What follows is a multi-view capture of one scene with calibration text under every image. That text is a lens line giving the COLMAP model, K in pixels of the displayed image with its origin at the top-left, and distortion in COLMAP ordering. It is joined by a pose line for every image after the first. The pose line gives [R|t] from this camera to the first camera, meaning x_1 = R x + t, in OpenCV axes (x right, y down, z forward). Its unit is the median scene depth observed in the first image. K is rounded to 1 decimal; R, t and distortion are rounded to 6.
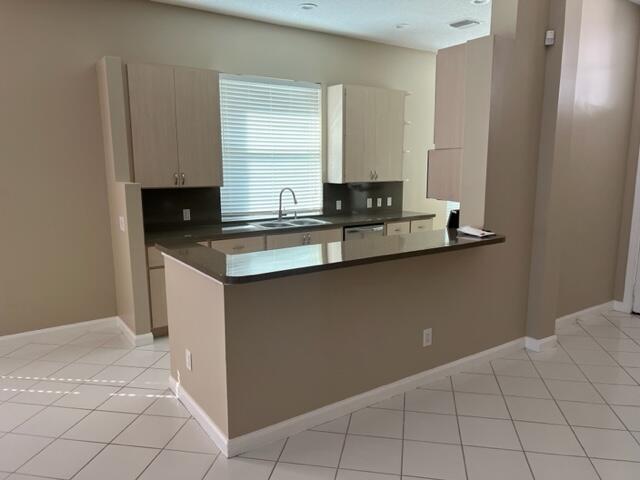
lens RADIAL K [[479.6, 0, 324.9], [0, 479.6, 245.0], [0, 0, 1]] dist [0.054367, -0.062667]
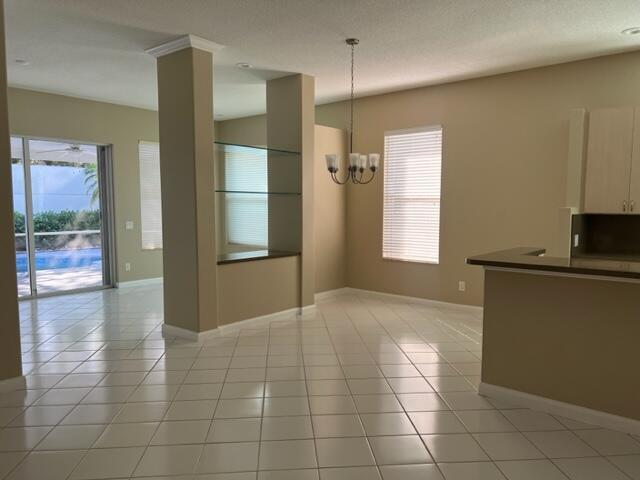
lens RADIAL K [[479.6, 0, 325.9], [0, 479.6, 244.9], [0, 0, 1]] dist [0.054367, -0.062667]
pose [[0.265871, 0.084908, -0.960262, 0.589314], [-0.166491, 0.985190, 0.041016, 0.016622], [0.949523, 0.148970, 0.276069, 0.074701]]
